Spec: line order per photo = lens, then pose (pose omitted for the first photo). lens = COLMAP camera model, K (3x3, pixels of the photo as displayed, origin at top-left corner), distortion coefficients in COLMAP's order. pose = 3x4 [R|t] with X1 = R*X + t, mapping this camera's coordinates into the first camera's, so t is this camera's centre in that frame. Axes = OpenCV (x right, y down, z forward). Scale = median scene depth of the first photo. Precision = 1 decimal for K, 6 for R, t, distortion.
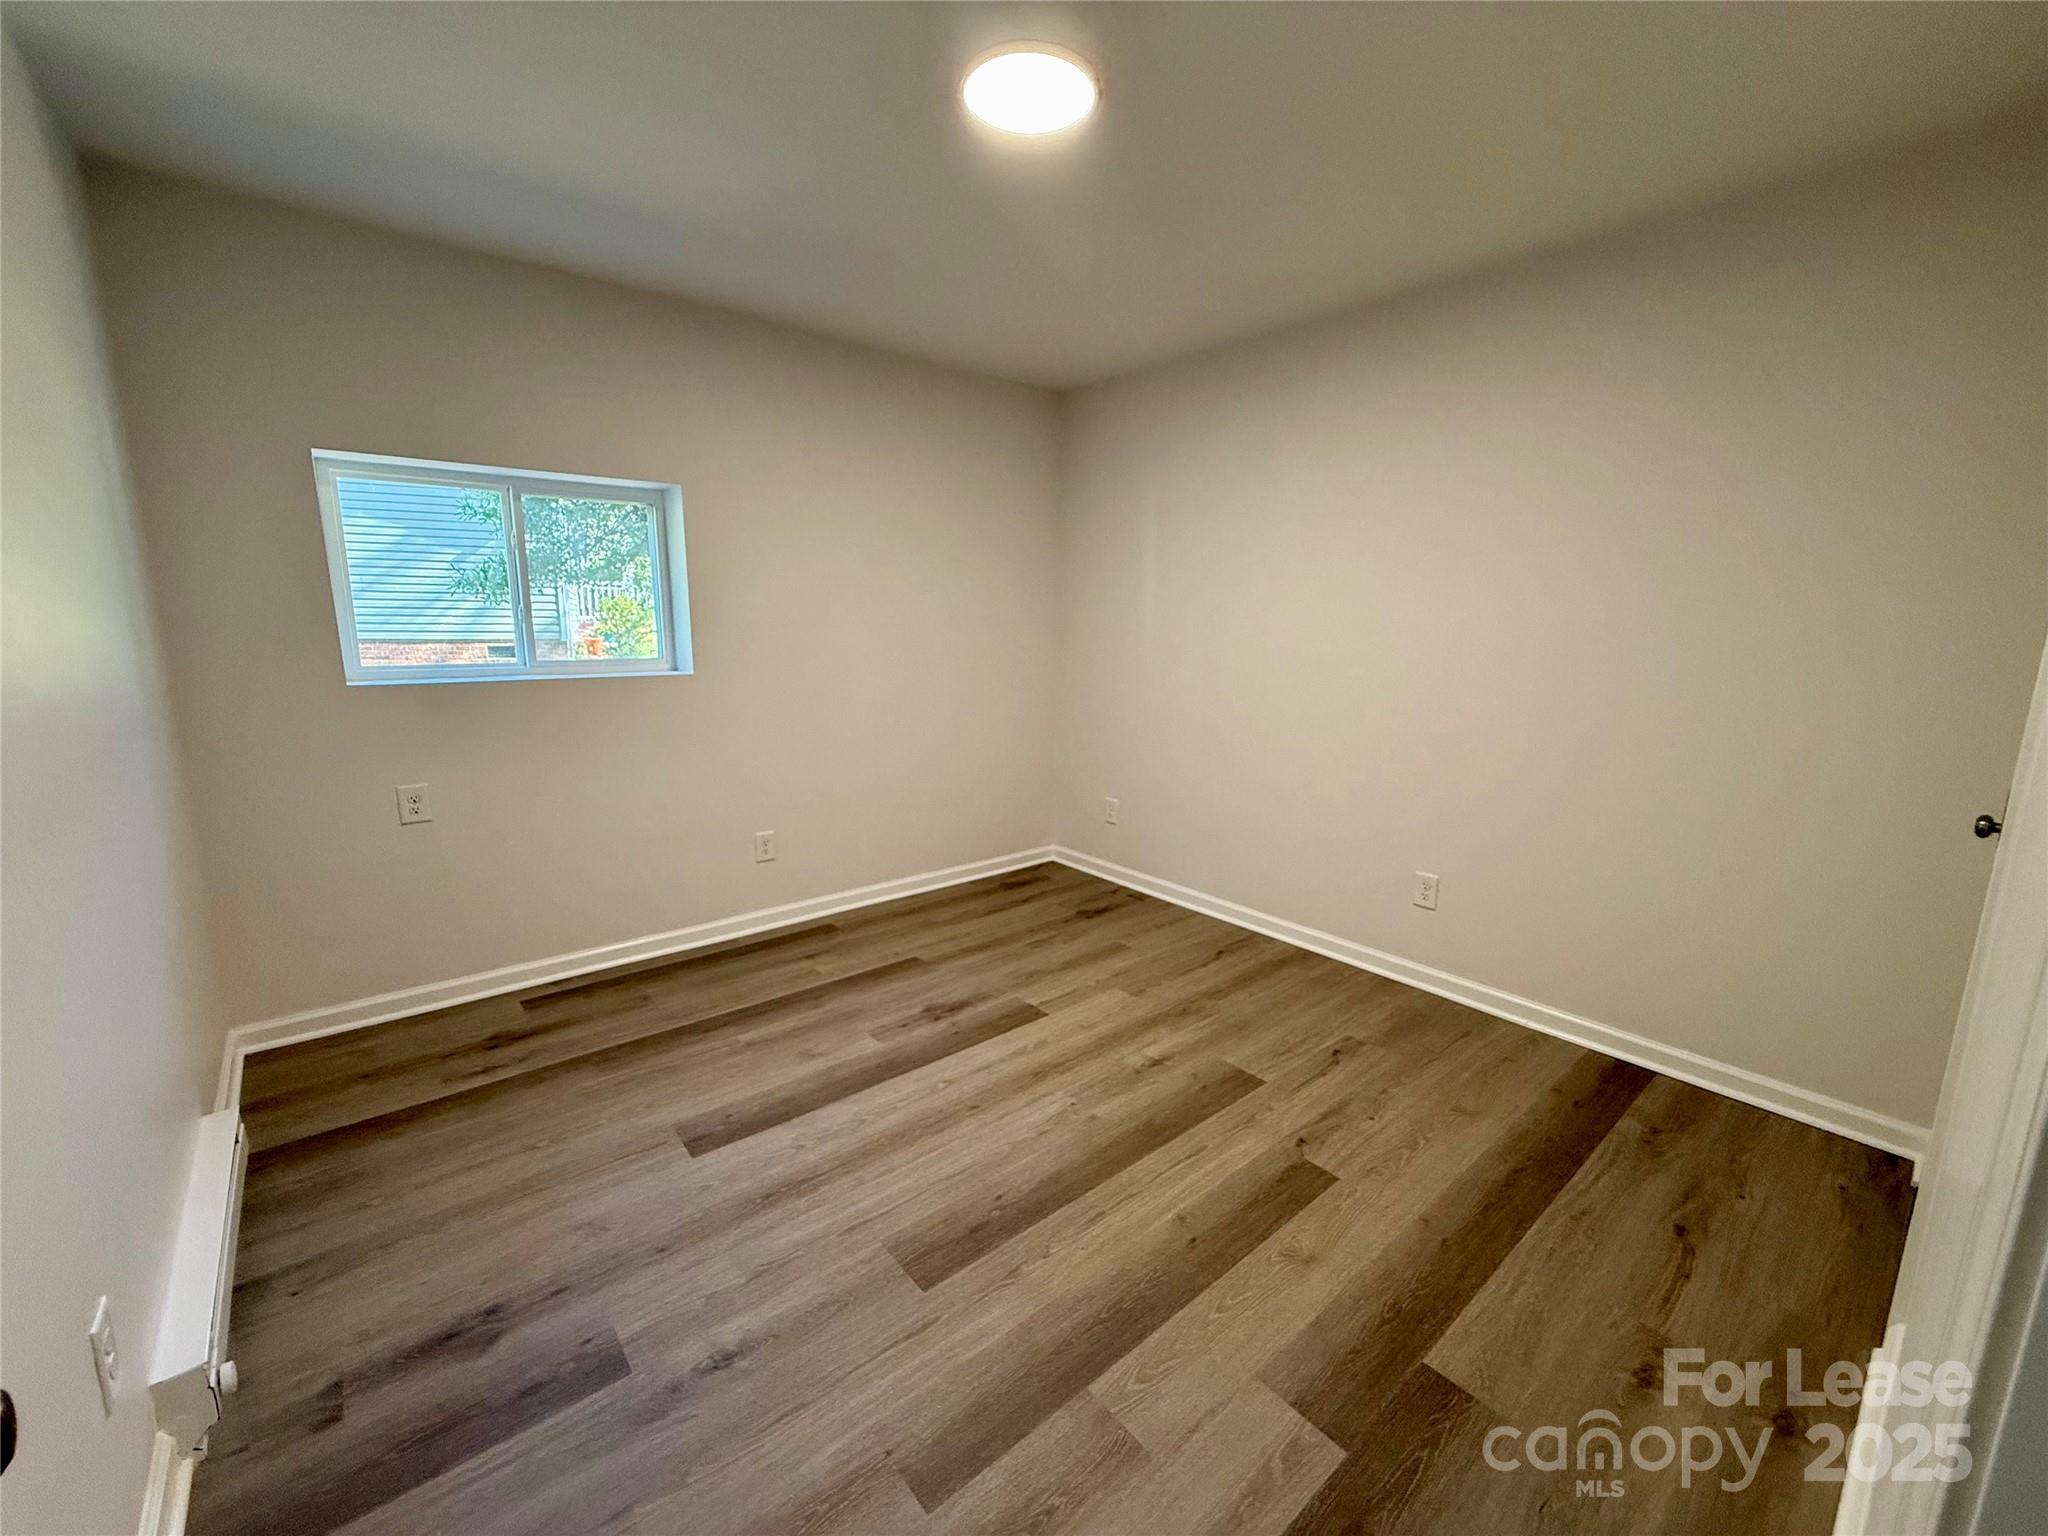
lens RADIAL K [[823.9, 0, 1020.8], [0, 823.9, 768.2], [0, 0, 1]] dist [-0.004184, -0.000313]
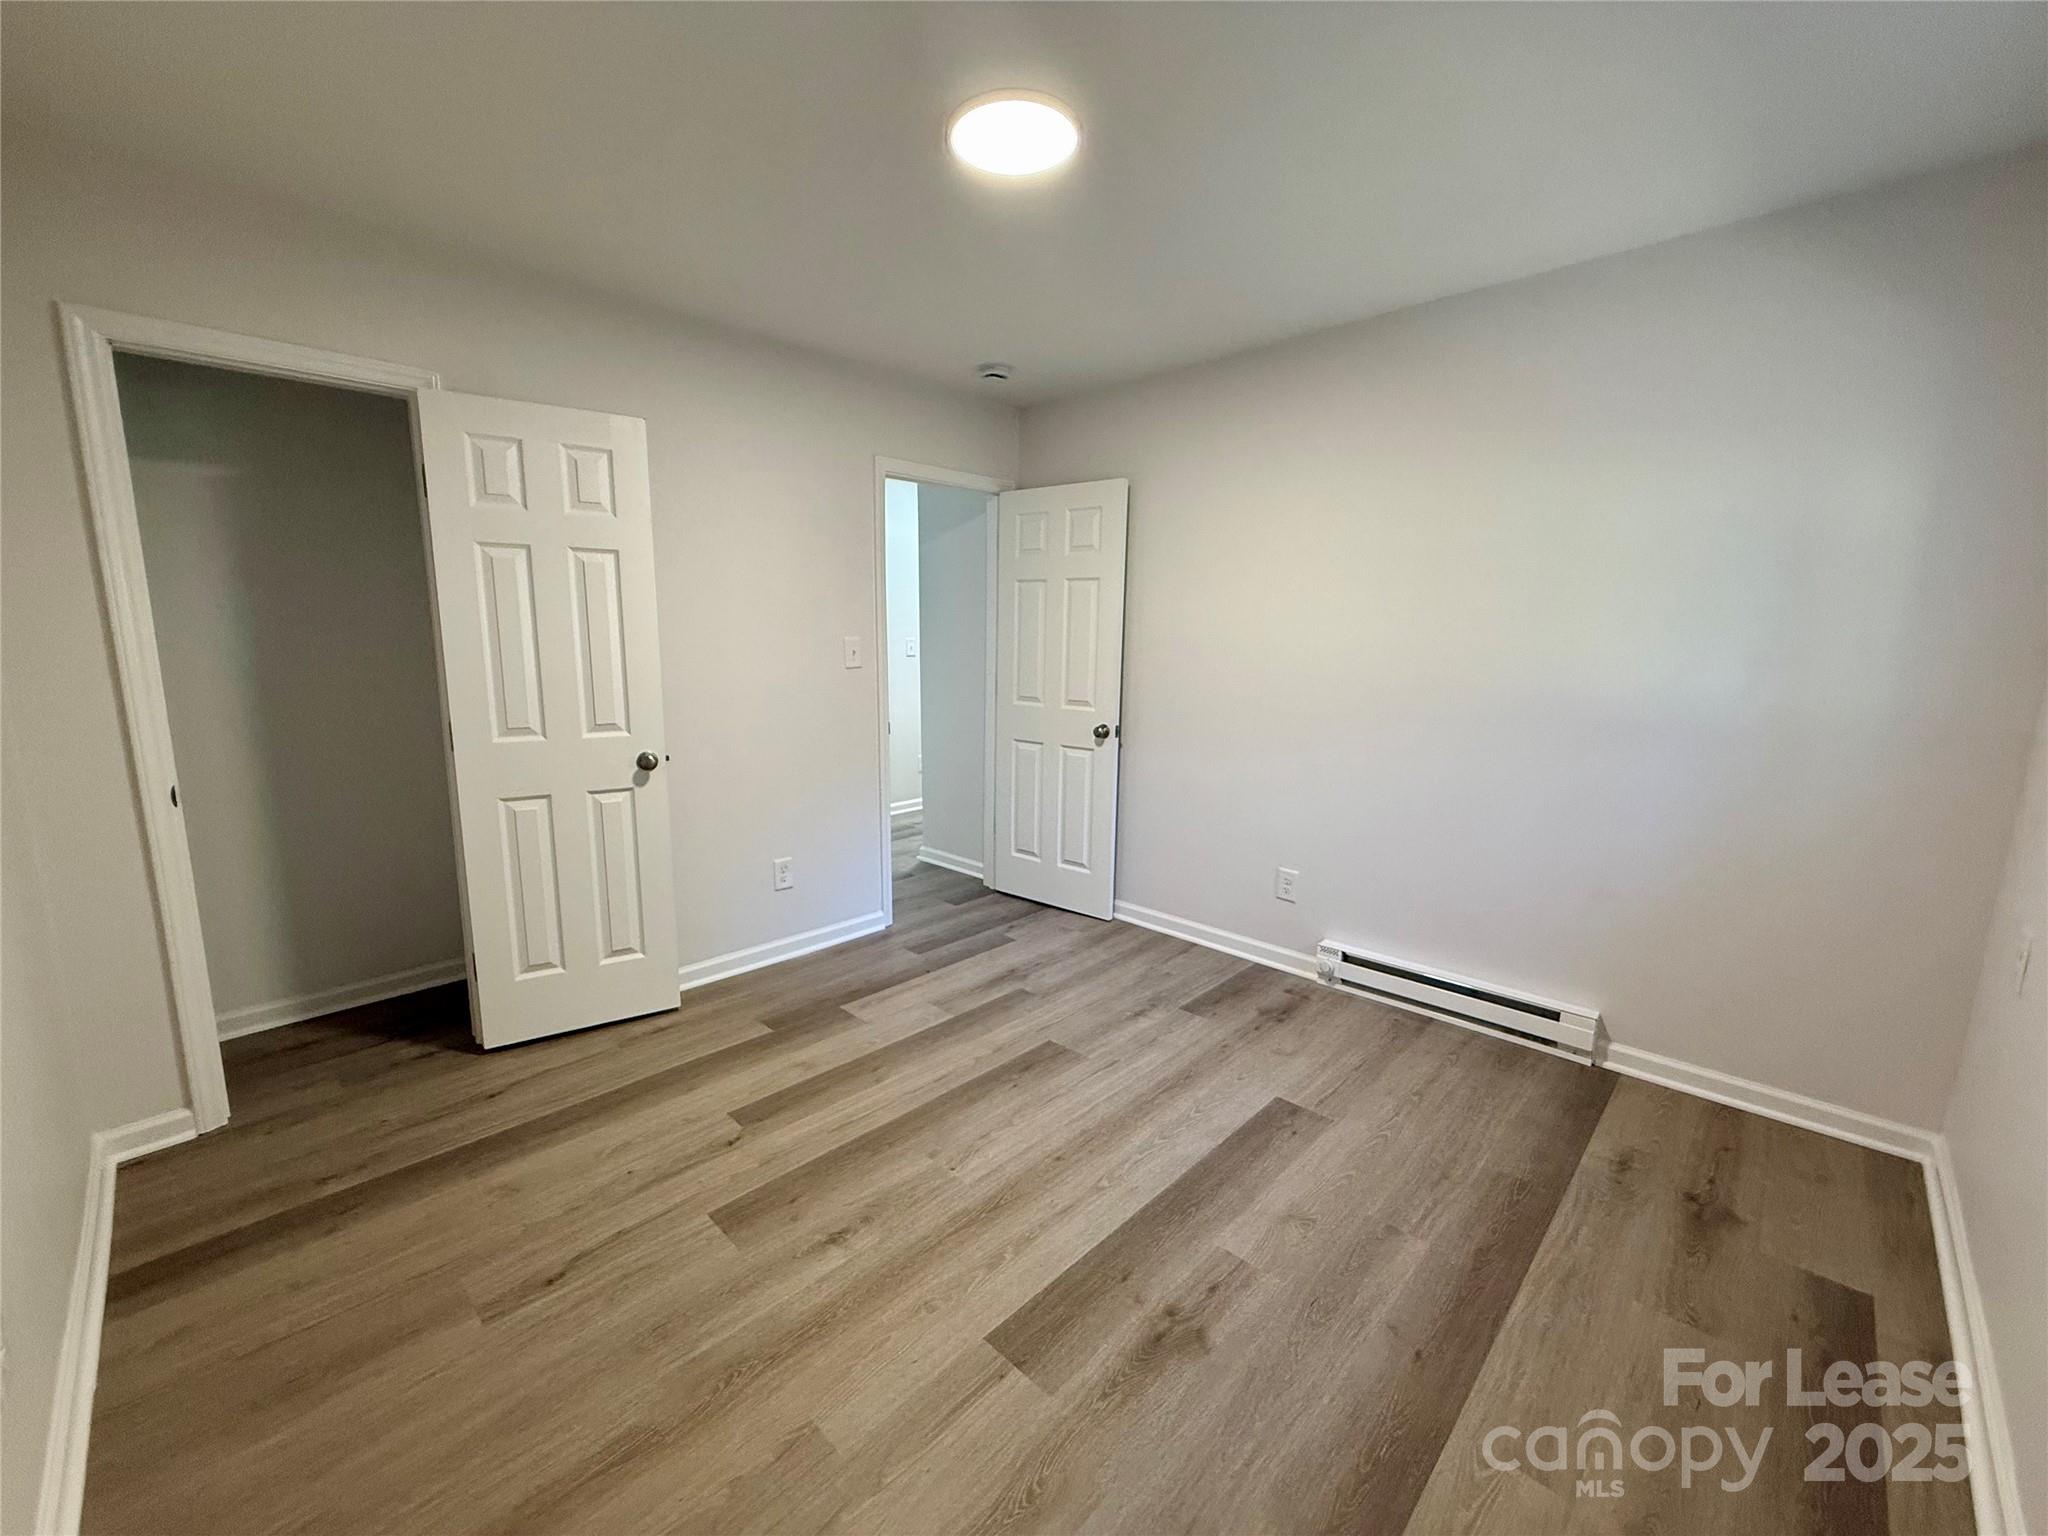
lens RADIAL K [[823.9, 0, 1019.0], [0, 823.9, 760.8], [0, 0, 1]] dist [-0.004184, -0.000313]
pose [[-0.994552, 0.000437, -0.104240, 0.088427], [-0.034056, 0.943756, 0.328884, -0.333153], [0.098521, 0.330643, -0.938599, 1.776870]]
